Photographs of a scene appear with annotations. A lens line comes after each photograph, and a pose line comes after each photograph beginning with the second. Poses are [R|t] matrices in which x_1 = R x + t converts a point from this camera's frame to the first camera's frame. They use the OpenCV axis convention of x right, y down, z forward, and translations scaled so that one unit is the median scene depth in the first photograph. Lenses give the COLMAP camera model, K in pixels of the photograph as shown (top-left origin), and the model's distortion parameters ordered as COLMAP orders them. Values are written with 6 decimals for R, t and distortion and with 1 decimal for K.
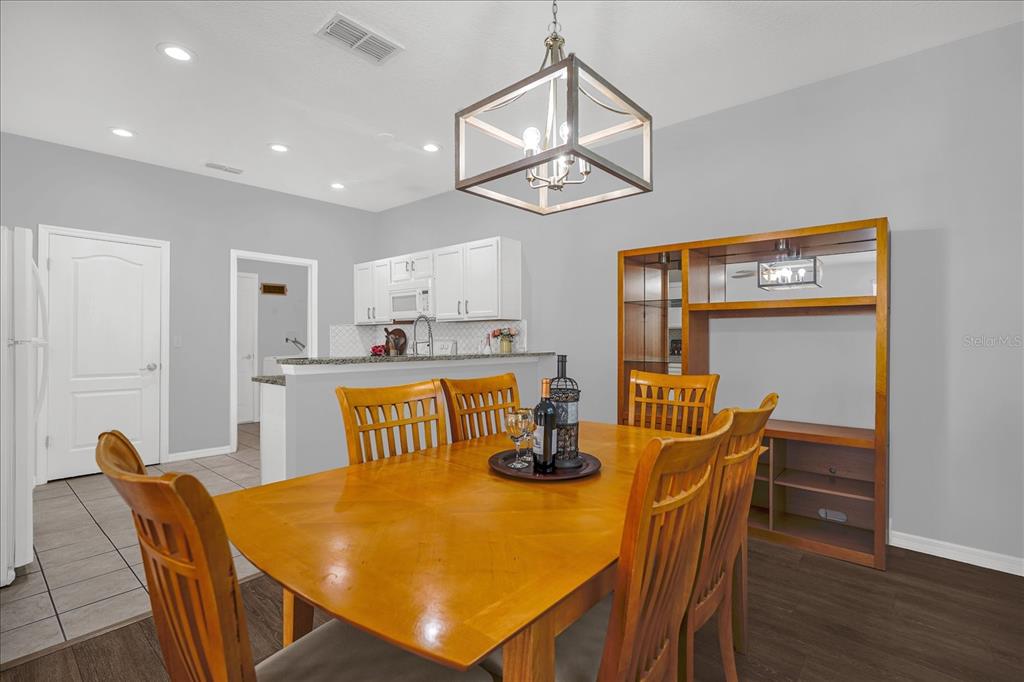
lens RADIAL K [[470.9, 0, 502.5], [0, 470.9, 339.5], [0, 0, 1]] dist [-0.013541, 0.006832]
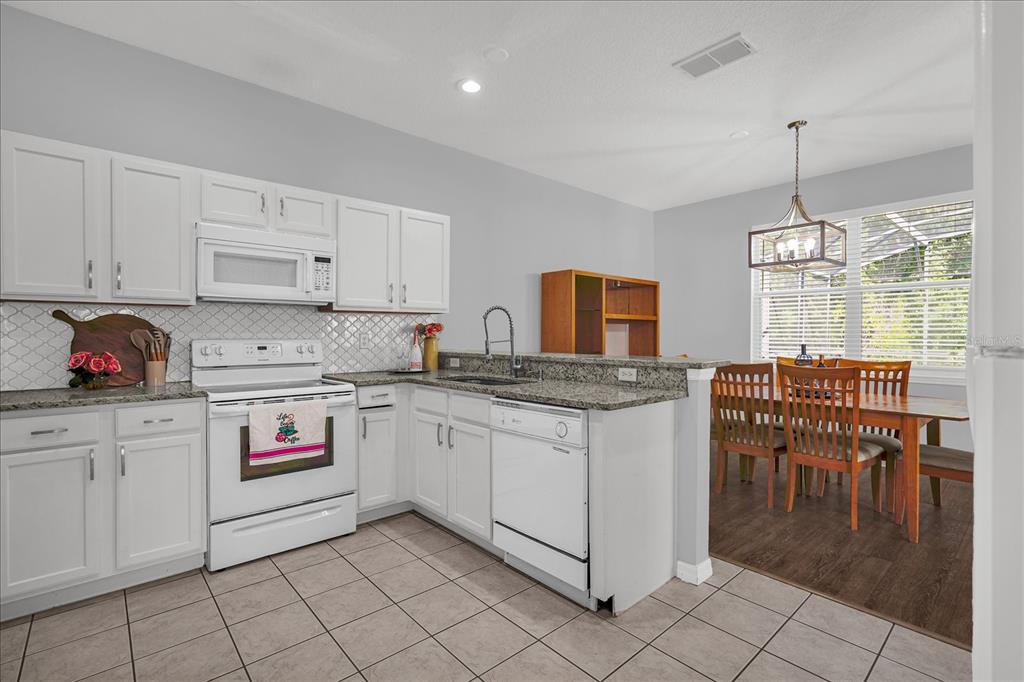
lens RADIAL K [[470.9, 0, 509.4], [0, 470.9, 337.6], [0, 0, 1]] dist [-0.013541, 0.006832]
pose [[0.116599, -0.009538, 0.993133, -0.792107], [-0.001151, 0.999952, 0.009738, -0.007164], [-0.993178, -0.002279, 0.116582, 0.739416]]
